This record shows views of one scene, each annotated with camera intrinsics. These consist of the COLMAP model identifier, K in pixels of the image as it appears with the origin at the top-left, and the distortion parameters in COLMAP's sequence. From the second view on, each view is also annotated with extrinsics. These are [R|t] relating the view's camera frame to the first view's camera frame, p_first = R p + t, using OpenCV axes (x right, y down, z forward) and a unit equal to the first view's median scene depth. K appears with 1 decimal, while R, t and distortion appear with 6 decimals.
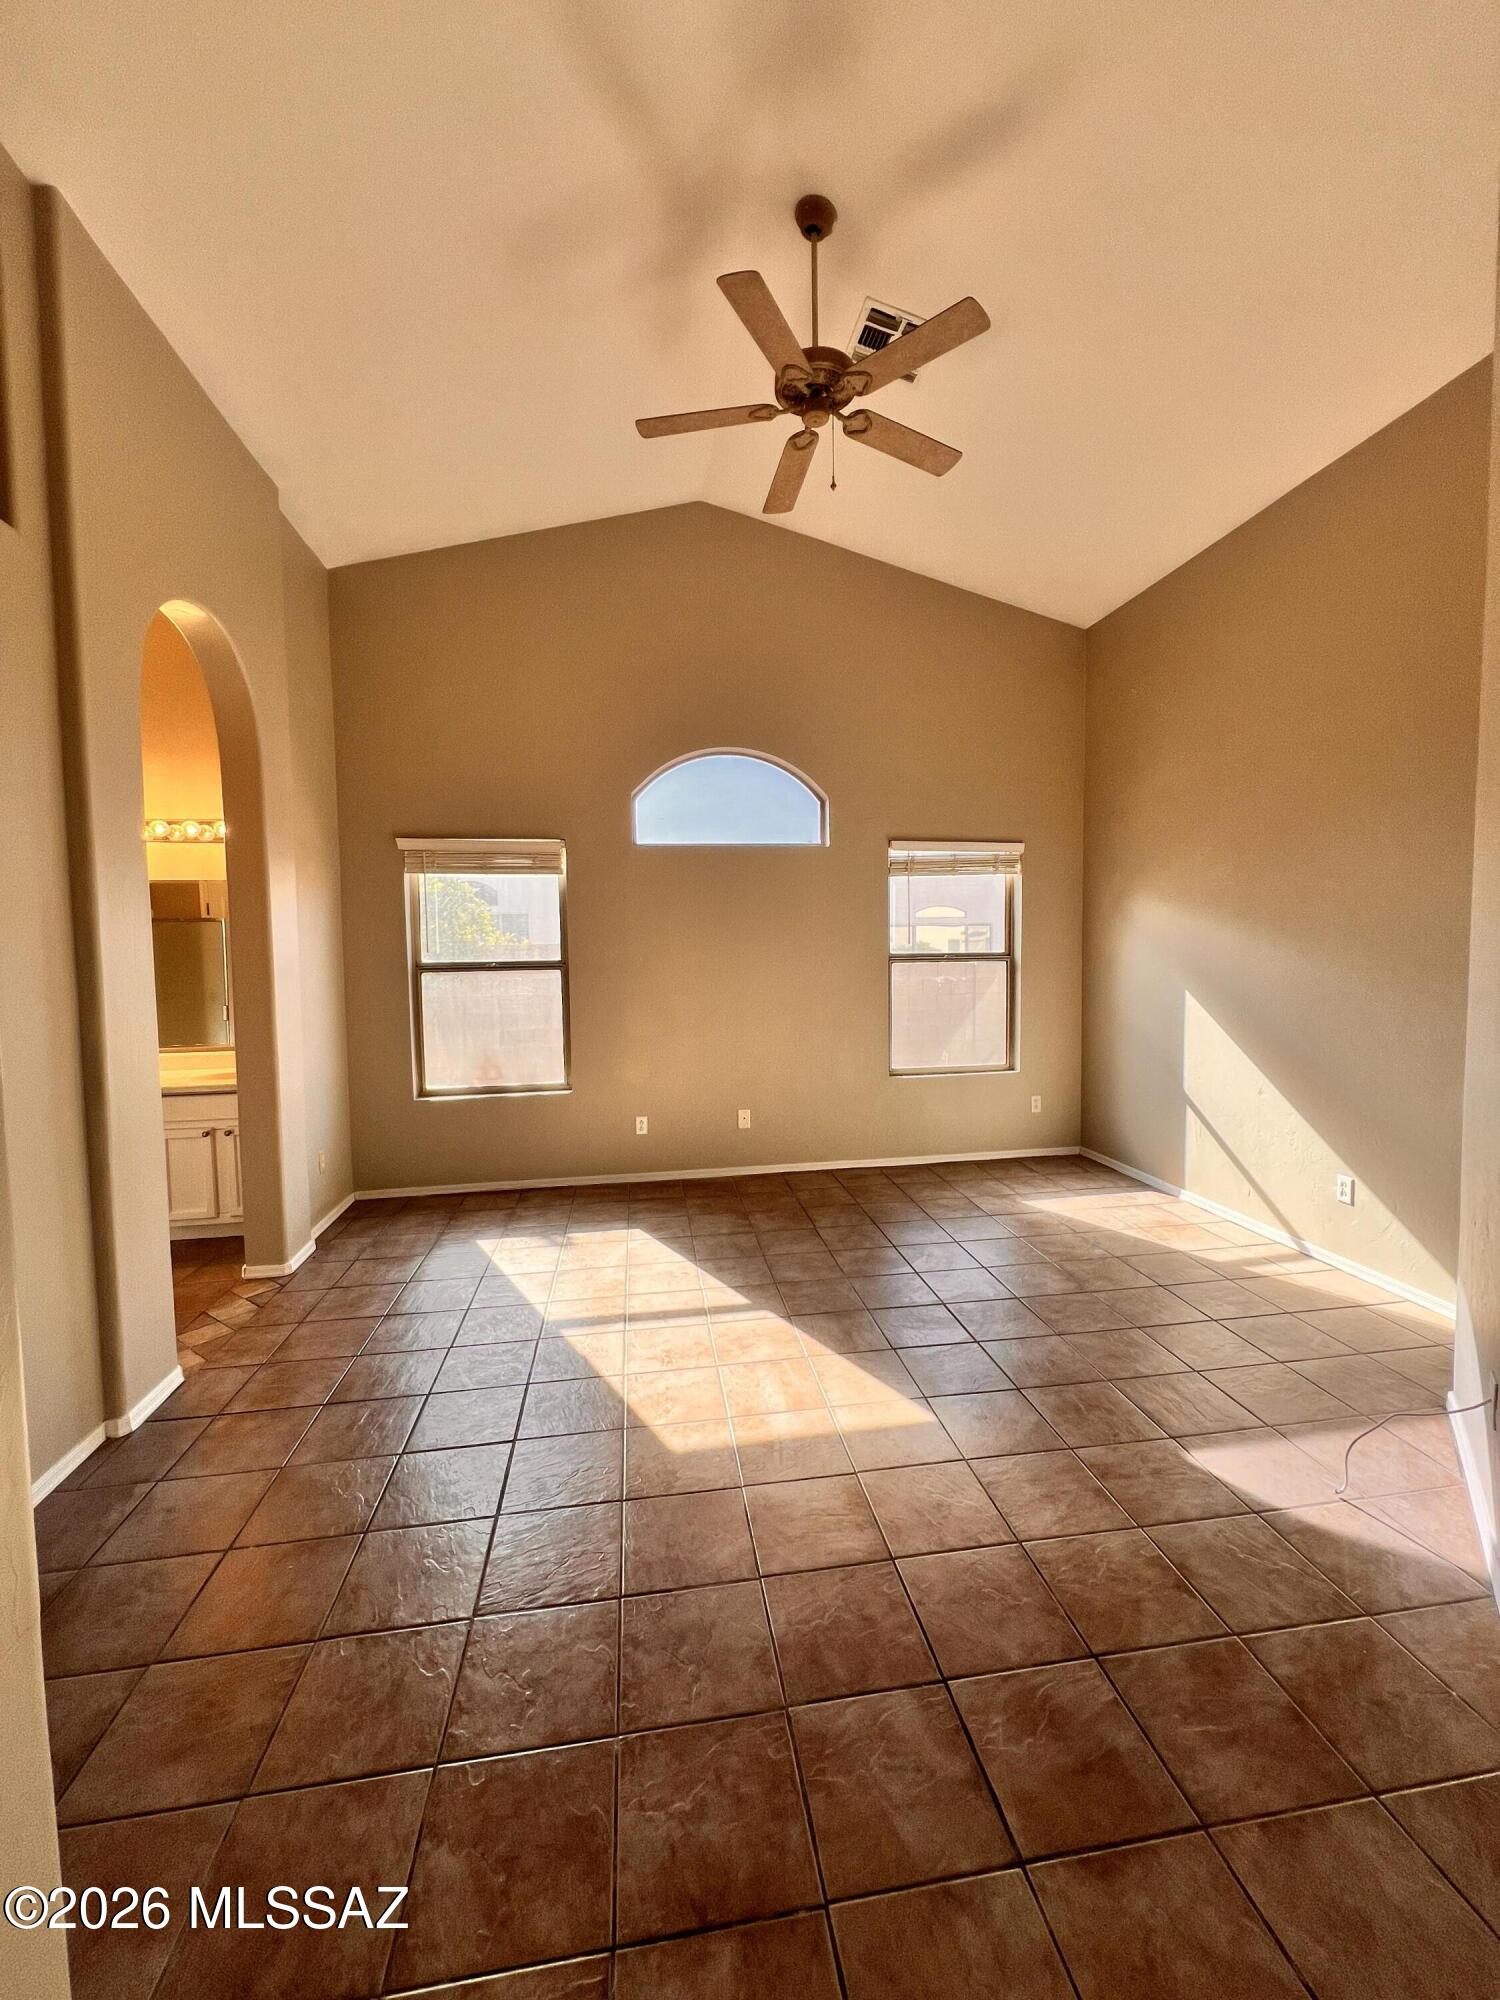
lens RADIAL K [[803.9, 0, 755.0], [0, 803.9, 978.8], [0, 0, 1]] dist [-0.004374, 0.000807]
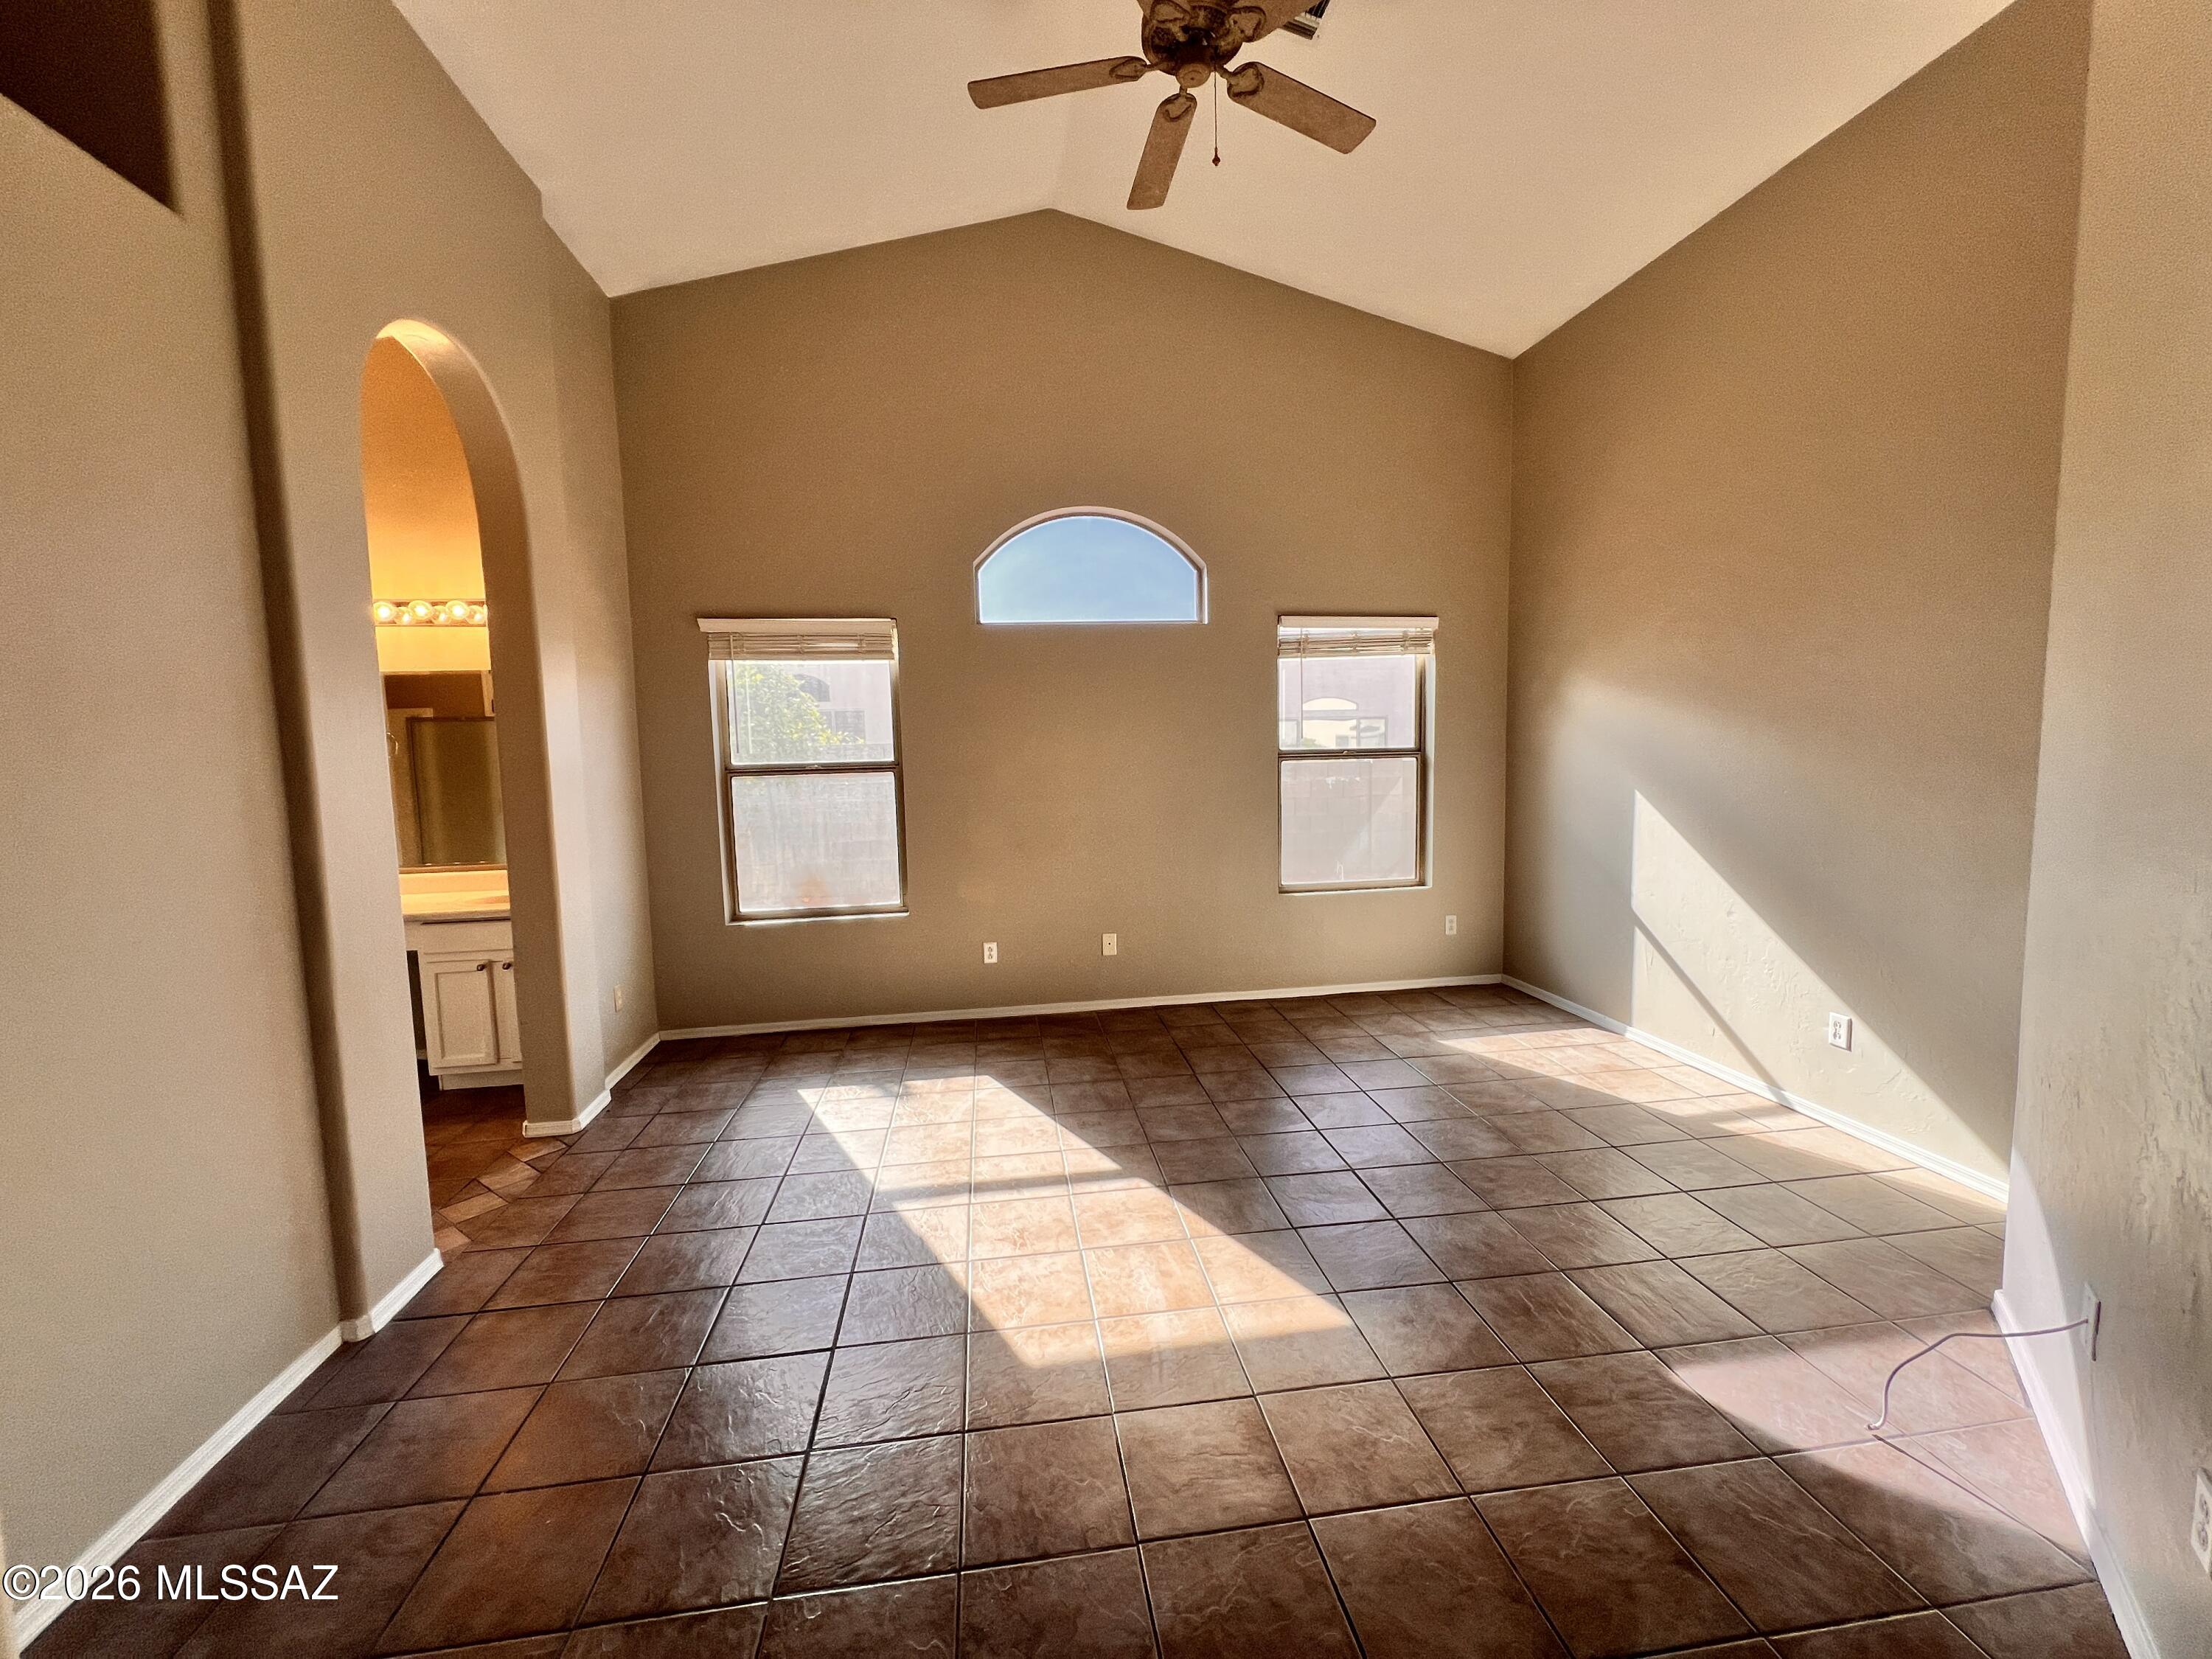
lens RADIAL K [[889.2, 0, 1102.8], [0, 889.2, 826.1], [0, 0, 1]] dist [-0.004374, 0.000807]
pose [[0.999804, -0.006987, -0.018531, -0.004020], [0.007903, 0.998728, 0.049792, 0.001465], [0.018160, -0.049929, 0.998588, 0.100013]]
